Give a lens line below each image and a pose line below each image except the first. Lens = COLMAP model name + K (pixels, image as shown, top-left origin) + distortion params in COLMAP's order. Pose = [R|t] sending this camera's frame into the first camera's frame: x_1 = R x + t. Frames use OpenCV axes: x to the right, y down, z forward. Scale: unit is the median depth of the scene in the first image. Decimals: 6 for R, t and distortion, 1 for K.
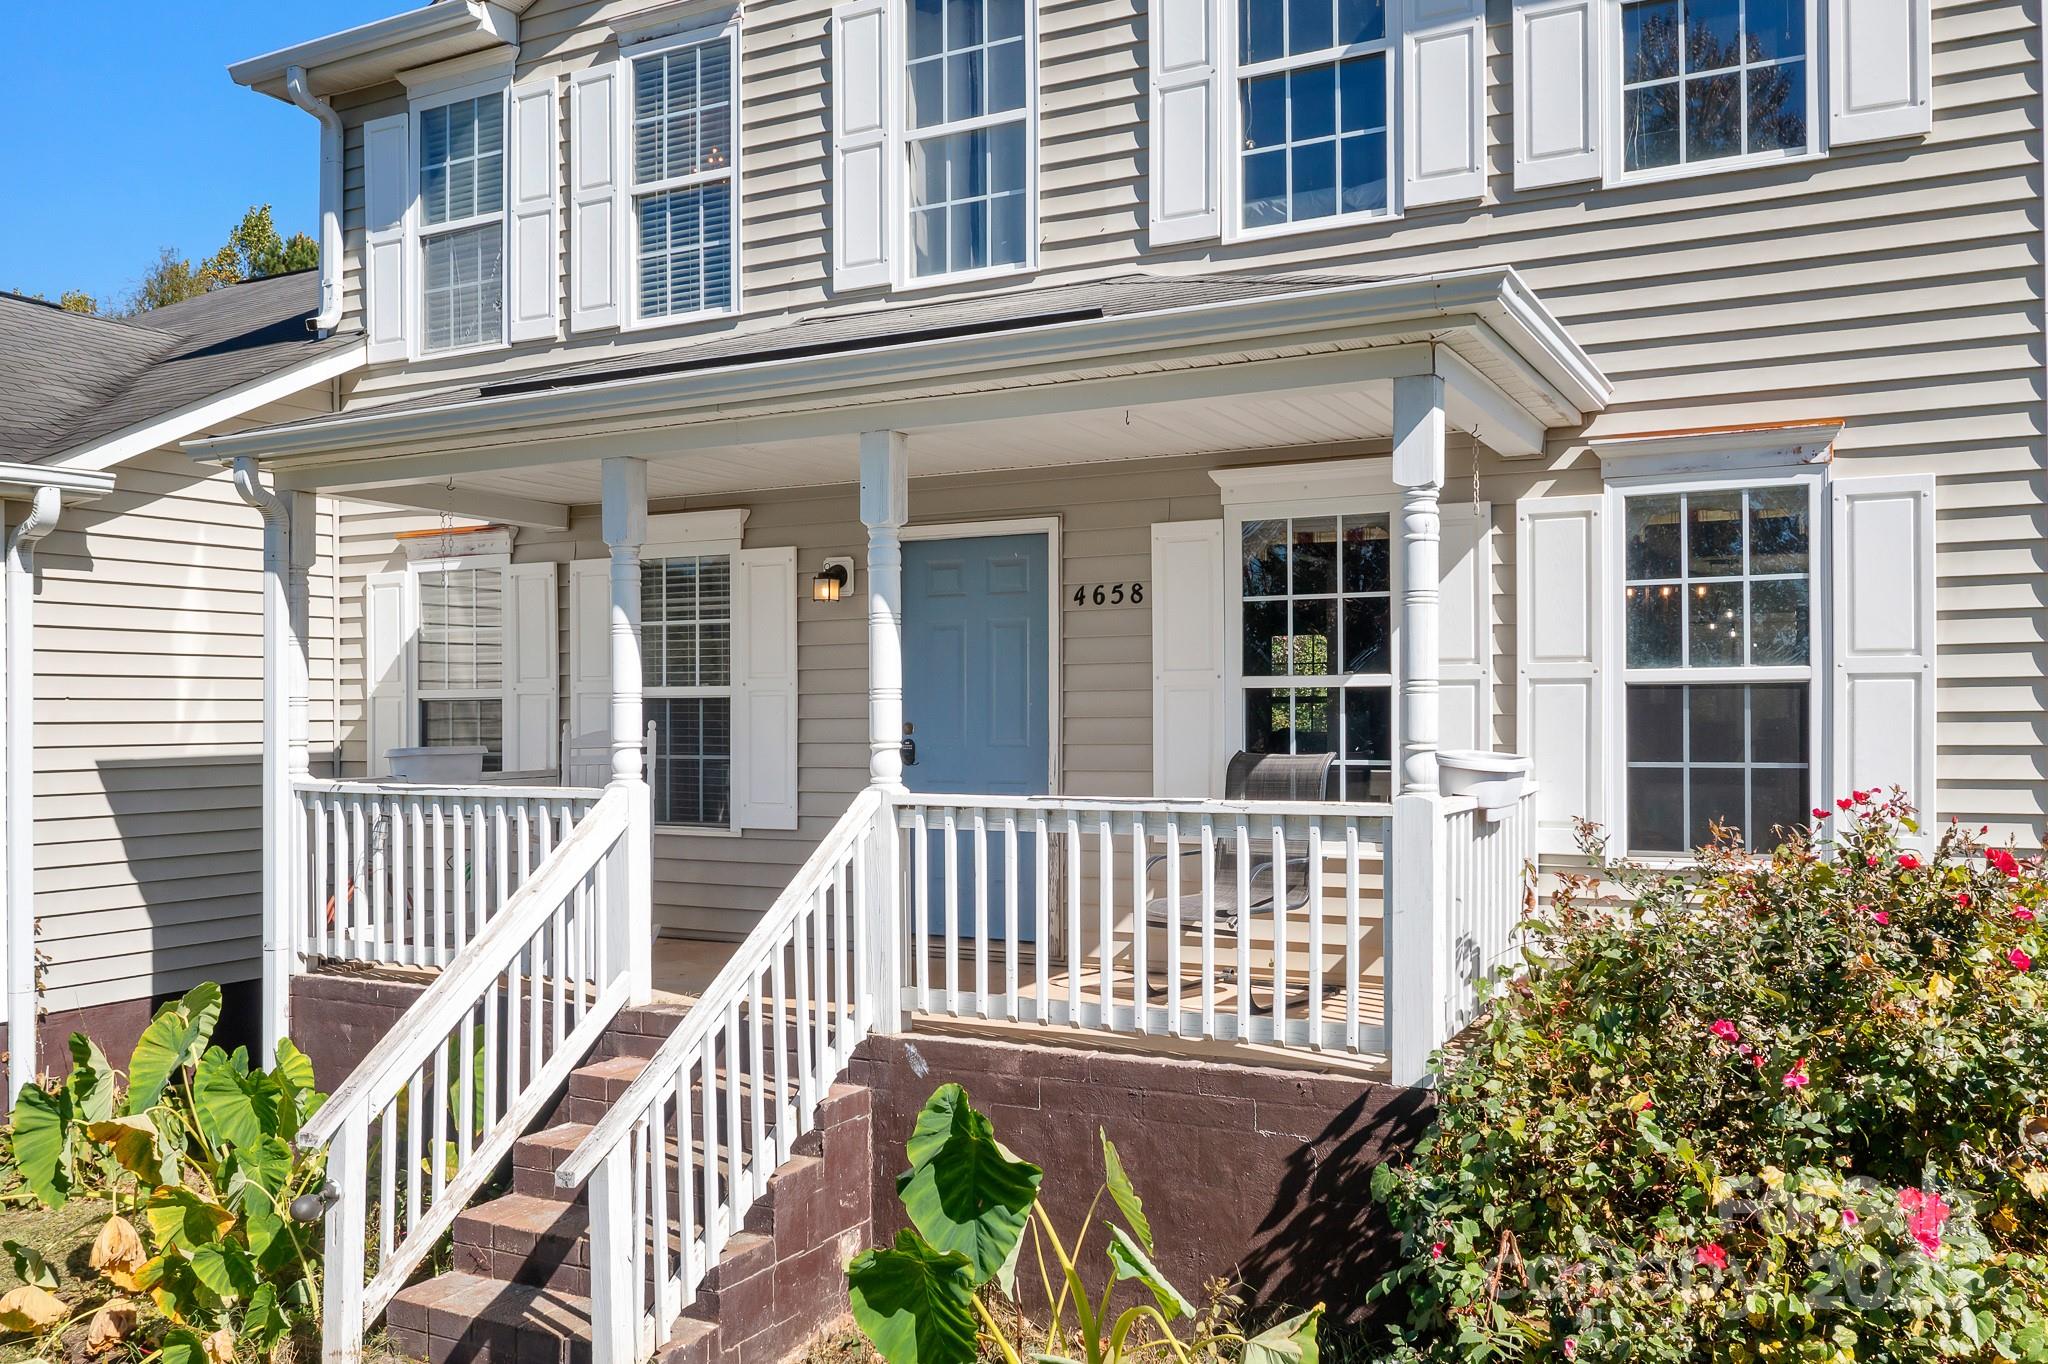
lens RADIAL K [[1628.3, 0, 1017.3], [0, 1628.3, 705.5], [0, 0, 1]] dist [-0.029002, 0.011149]
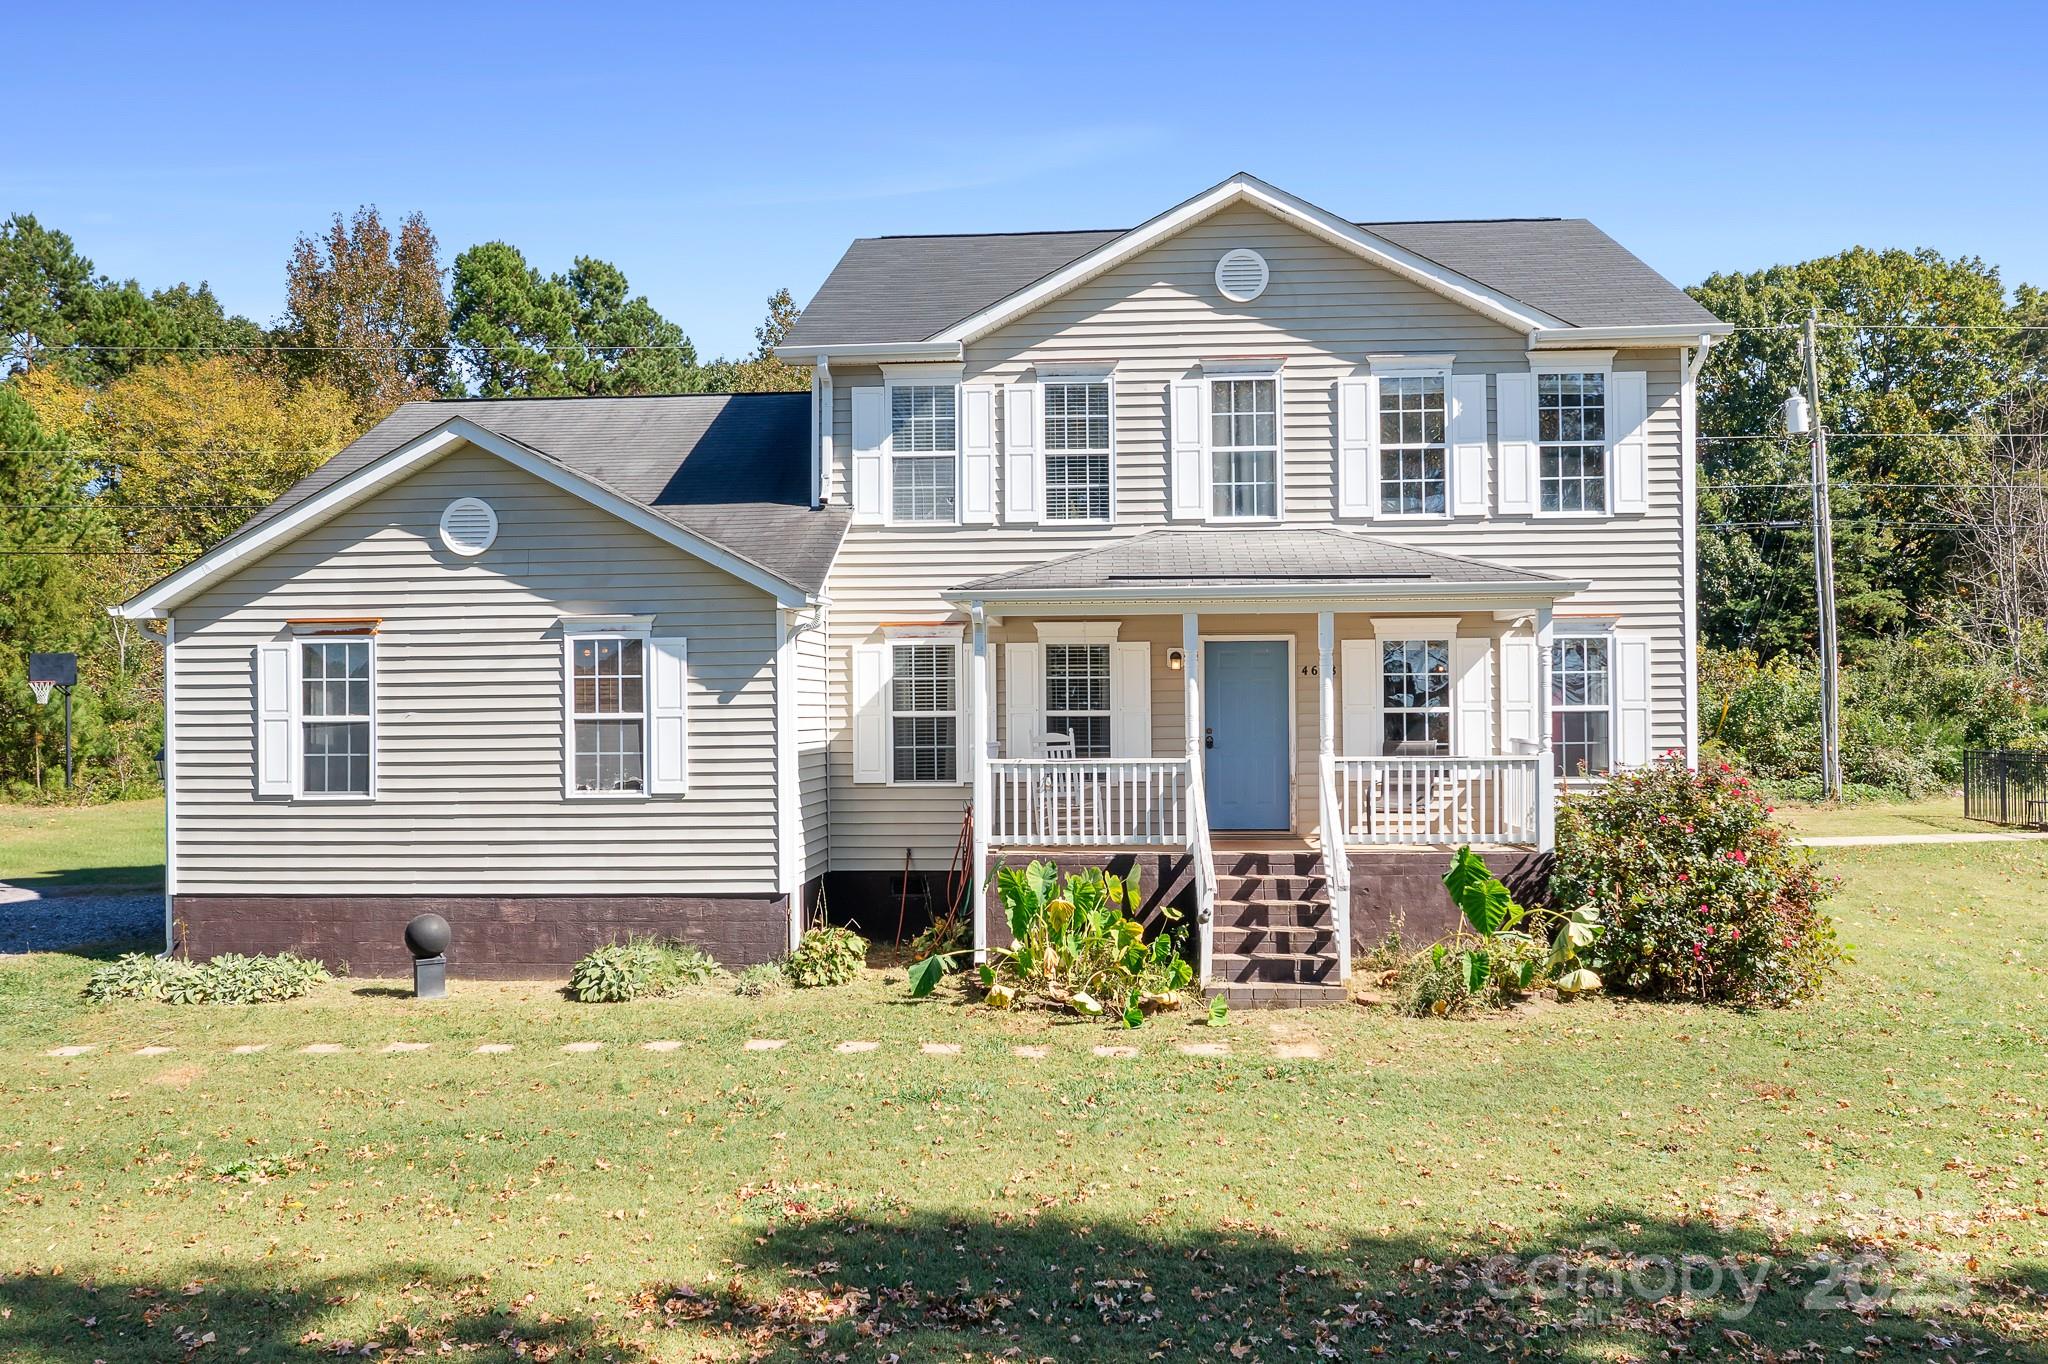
lens RADIAL K [[1628.3, 0, 1019.5], [0, 1628.3, 675.1], [0, 0, 1]] dist [-0.029002, 0.011149]
pose [[0.916286, 0.008964, 0.400425, -1.185264], [-0.000282, 0.999764, -0.021737, -0.012580], [-0.400525, 0.019804, 0.916072, -0.859857]]
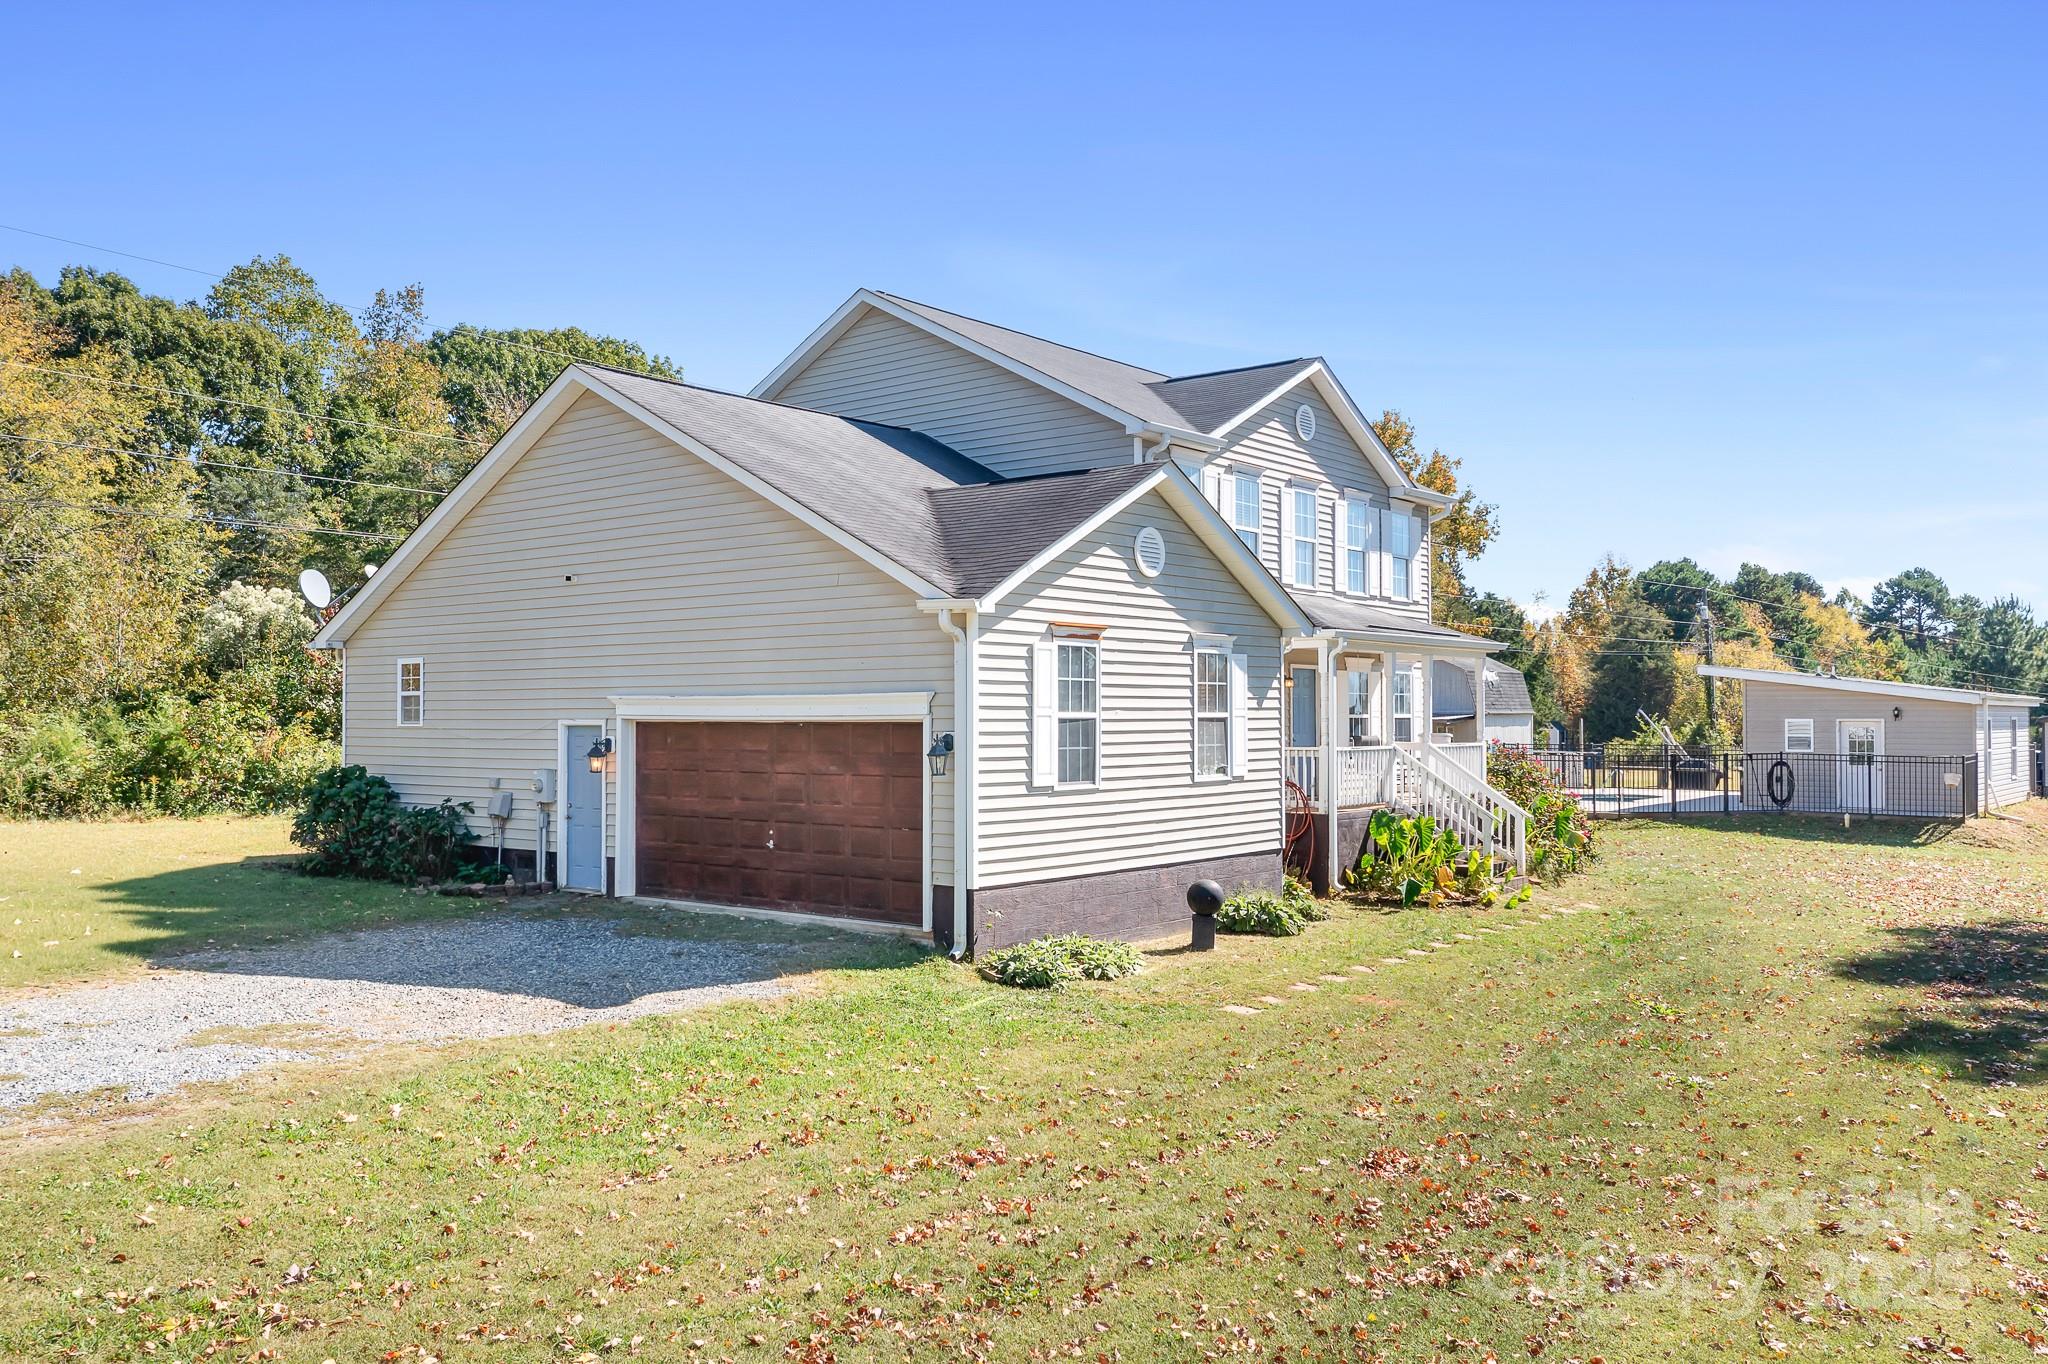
lens RADIAL K [[1628.3, 0, 1027.2], [0, 1628.3, 674.1], [0, 0, 1]] dist [-0.029002, 0.011149]
pose [[0.190935, 0.035680, 0.980954, -3.317571], [-0.002211, 0.999352, -0.035919, 0.021615], [-0.981600, 0.004690, 0.190890, 0.945892]]
